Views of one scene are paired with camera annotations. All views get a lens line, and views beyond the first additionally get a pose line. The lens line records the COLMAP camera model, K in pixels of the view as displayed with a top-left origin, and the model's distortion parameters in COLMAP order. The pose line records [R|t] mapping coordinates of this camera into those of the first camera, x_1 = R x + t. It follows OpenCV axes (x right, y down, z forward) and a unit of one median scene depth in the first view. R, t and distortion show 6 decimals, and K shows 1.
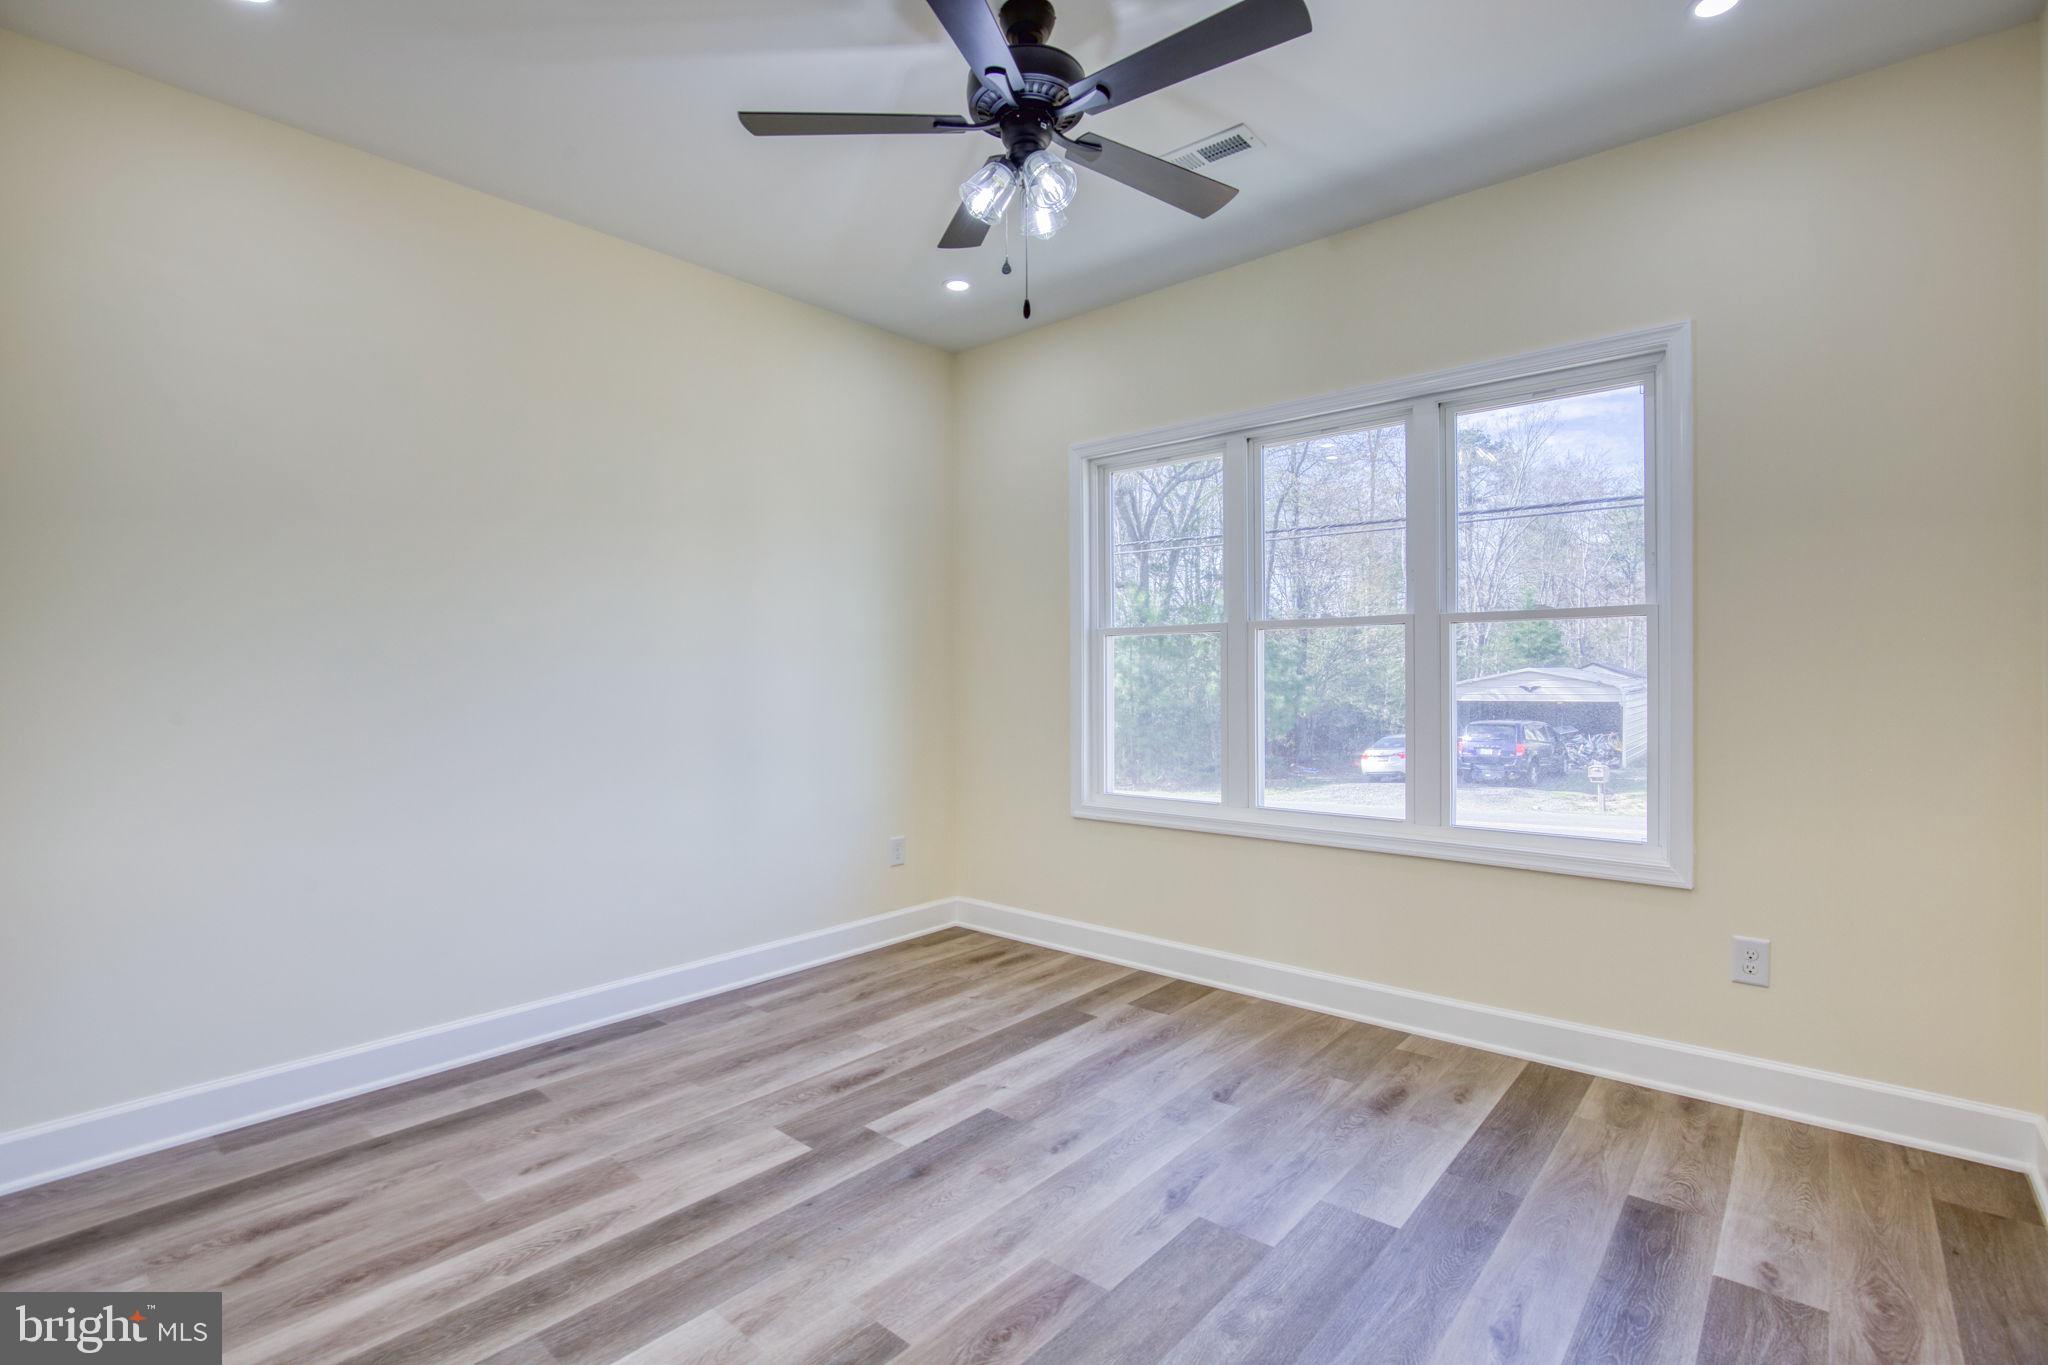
lens RADIAL K [[941.1, 0, 1028.5], [0, 941.1, 680.8], [0, 0, 1]] dist [-0.036340, 0.008082]
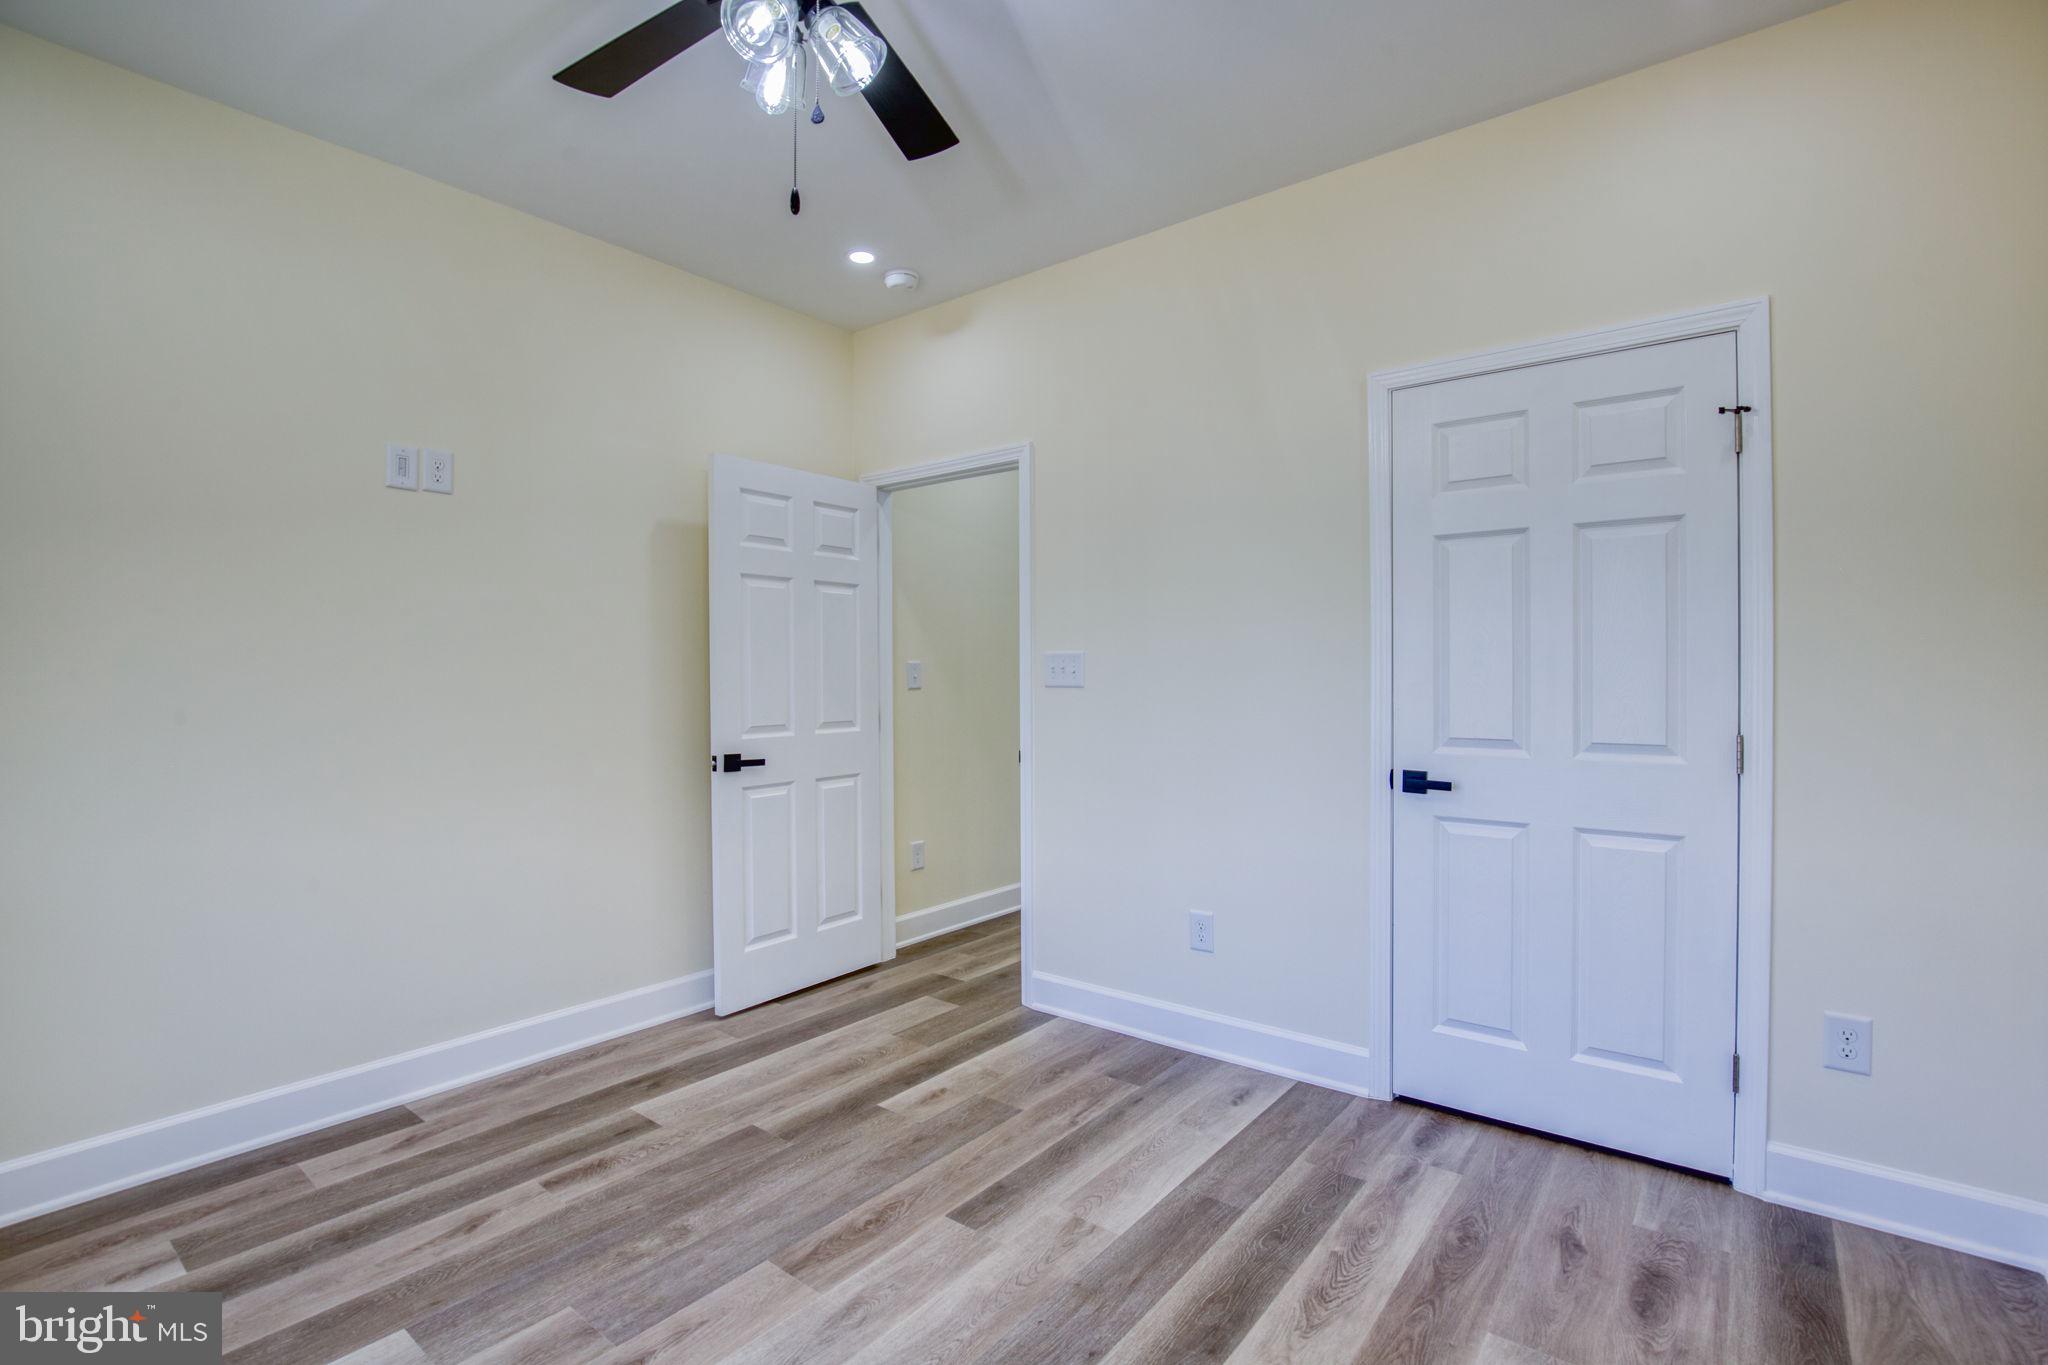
lens RADIAL K [[941.1, 0, 1028.5], [0, 941.1, 680.8], [0, 0, 1]] dist [-0.036340, 0.008082]
pose [[-0.998869, 0.011874, -0.046035, -0.172291], [0.011502, 0.999899, 0.008348, -0.027168], [0.046129, 0.007809, -0.998905, 2.038713]]
